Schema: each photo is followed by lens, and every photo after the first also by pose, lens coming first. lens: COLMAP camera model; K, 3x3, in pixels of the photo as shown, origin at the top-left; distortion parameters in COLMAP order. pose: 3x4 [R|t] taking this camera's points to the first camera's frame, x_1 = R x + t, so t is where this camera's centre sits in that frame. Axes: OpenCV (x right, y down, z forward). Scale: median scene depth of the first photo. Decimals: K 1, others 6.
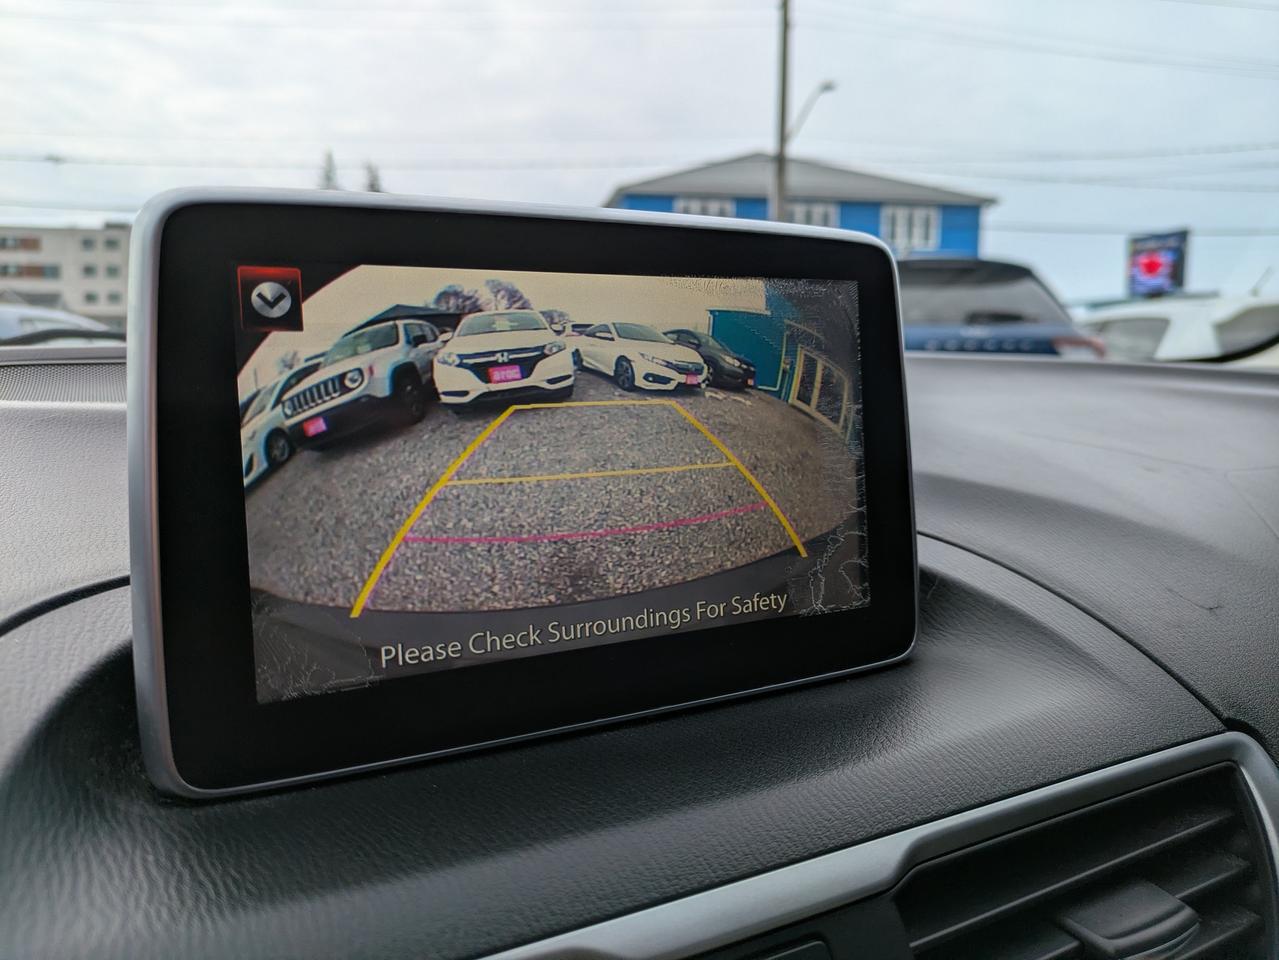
lens RADIAL K [[950.9, 0, 595.4], [0, 950.9, 466.4], [0, 0, 1]] dist [0.028906, 0.002680]
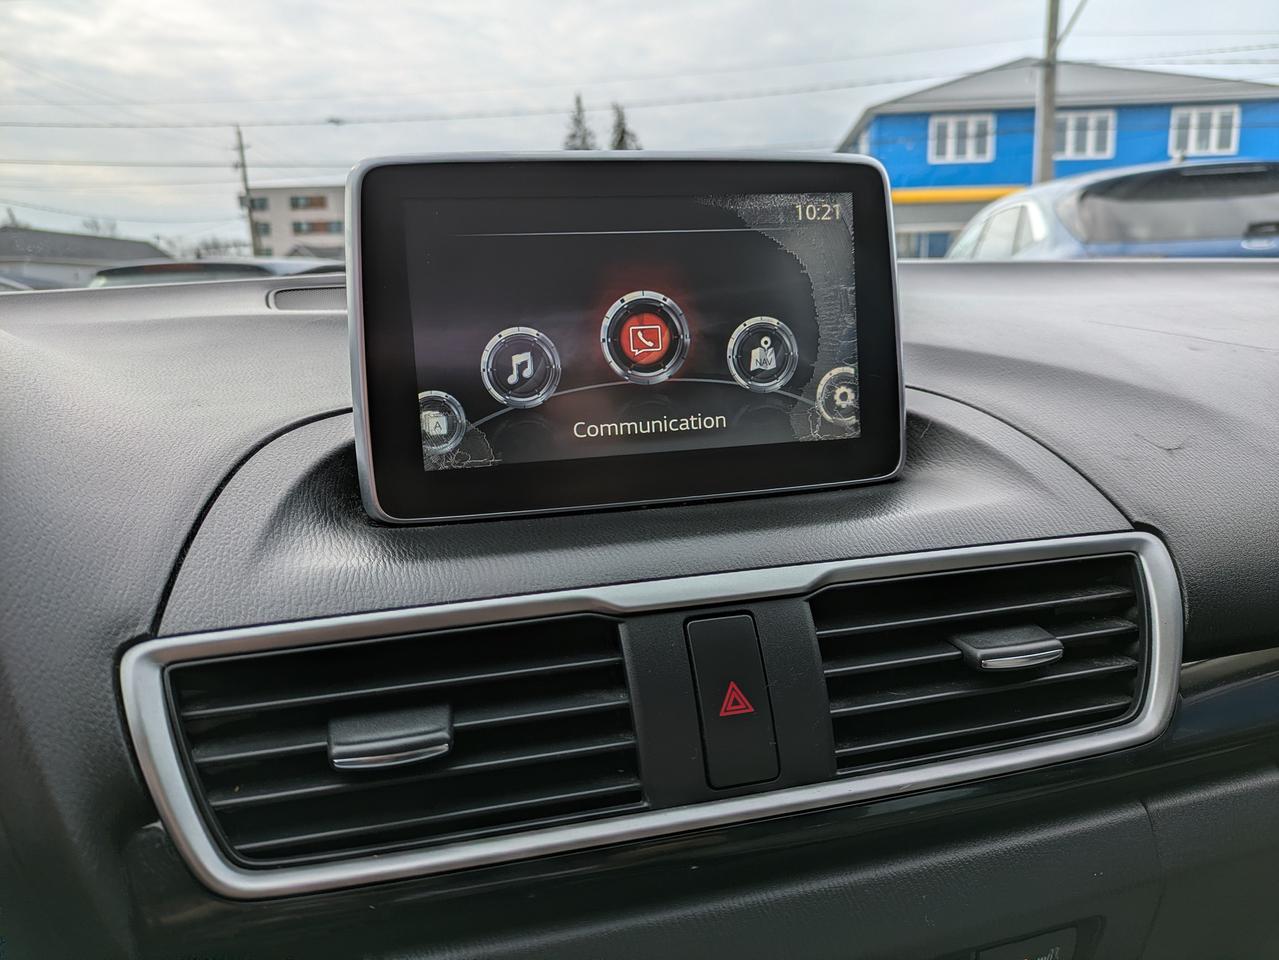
lens RADIAL K [[950.9, 0, 637.8], [0, 950.9, 484.1], [0, 0, 1]] dist [0.028906, 0.002680]
pose [[0.976689, 0.014012, -0.214202, 0.272969], [0.003462, 0.996709, 0.080987, 0.103172], [0.214632, -0.079841, 0.973426, -0.399694]]
